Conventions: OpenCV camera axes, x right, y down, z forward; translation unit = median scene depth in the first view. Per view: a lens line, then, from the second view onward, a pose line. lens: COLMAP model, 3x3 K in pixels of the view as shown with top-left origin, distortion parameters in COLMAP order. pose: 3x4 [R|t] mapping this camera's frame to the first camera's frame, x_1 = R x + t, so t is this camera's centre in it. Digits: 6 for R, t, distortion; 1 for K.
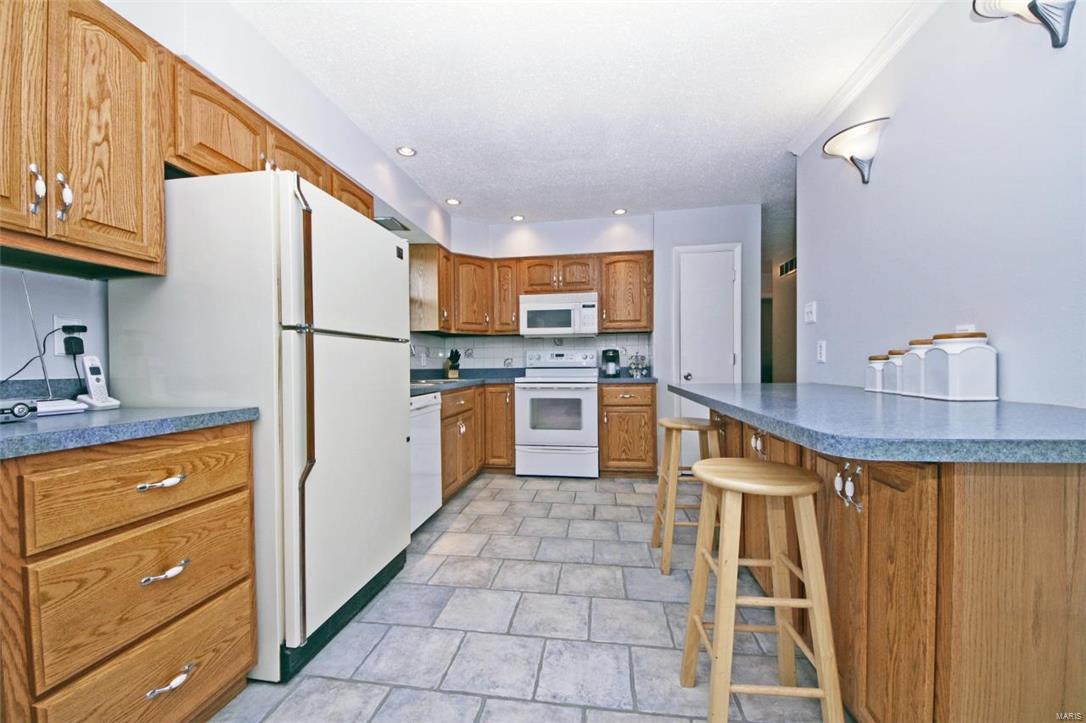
lens RADIAL K [[414.9, 0, 529.5], [0, 414.9, 367.6], [0, 0, 1]] dist [0.020007, -0.000014]
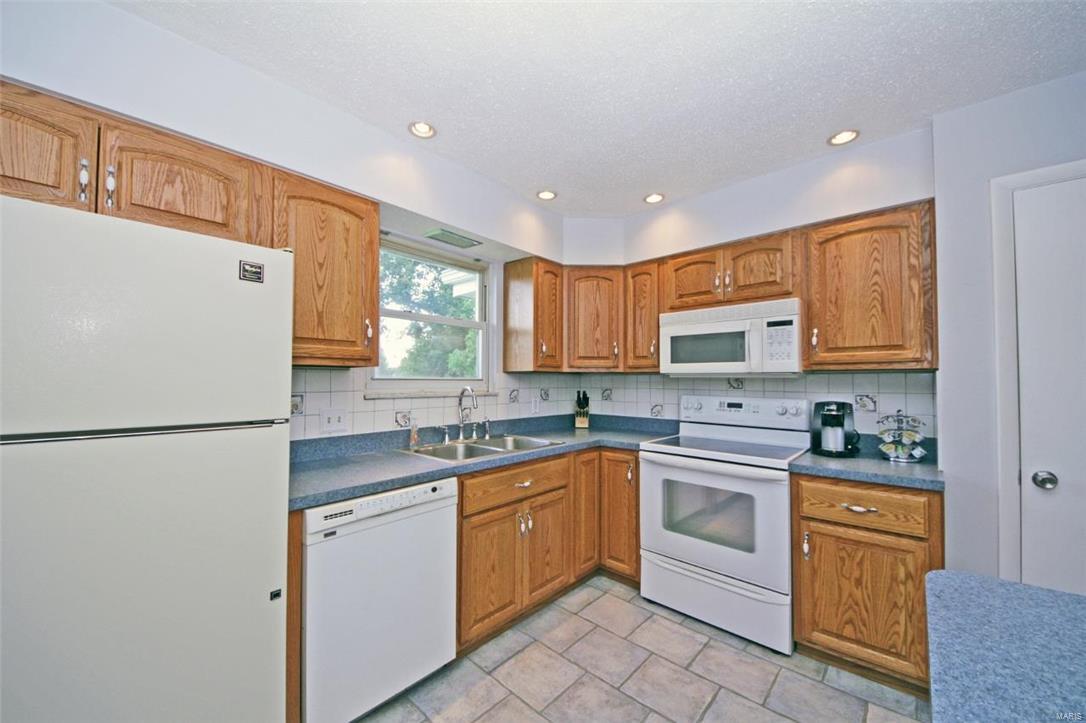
lens RADIAL K [[389.6, 0, 548.1], [0, 389.6, 369.2], [0, 0, 1]] dist [0.018005, -0.016033]
pose [[0.839463, -0.001211, -0.543415, 0.165769], [-0.015468, 0.999539, -0.026123, -0.068071], [0.543196, 0.030335, 0.839058, 0.391293]]
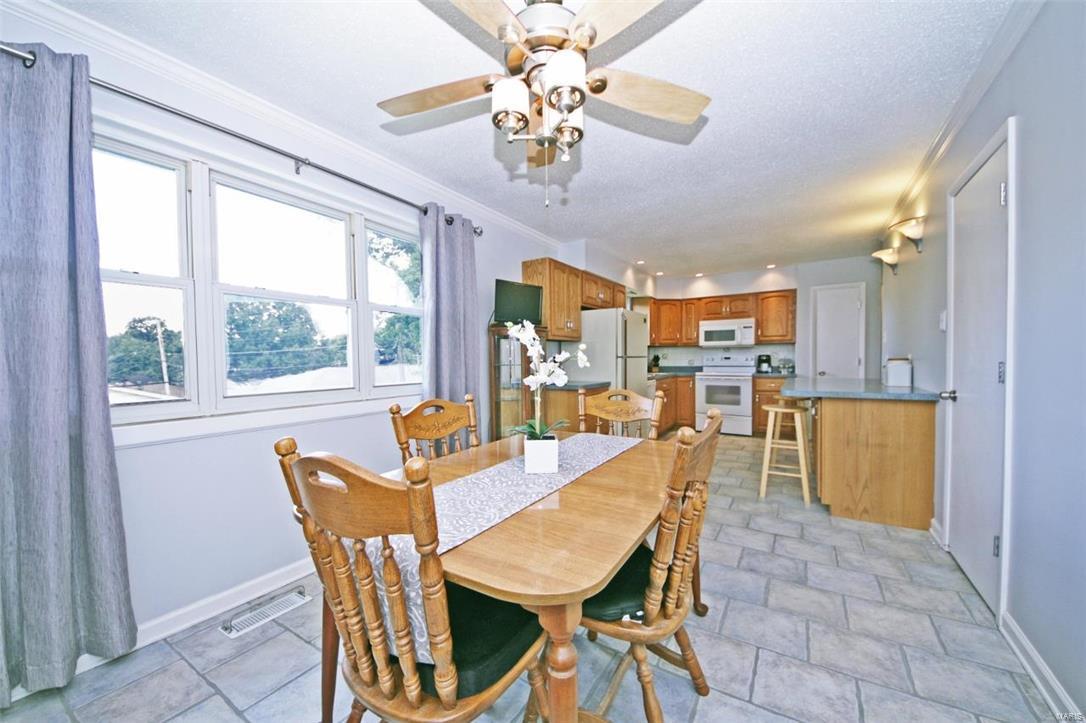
lens RADIAL K [[414.9, 0, 529.5], [0, 414.9, 367.6], [0, 0, 1]] dist [0.020007, -0.000014]
pose [[0.917795, 0.009014, -0.396951, 0.013966], [-0.001059, 0.999794, 0.020254, -0.026737], [0.397052, -0.018169, 0.917616, -0.761256]]
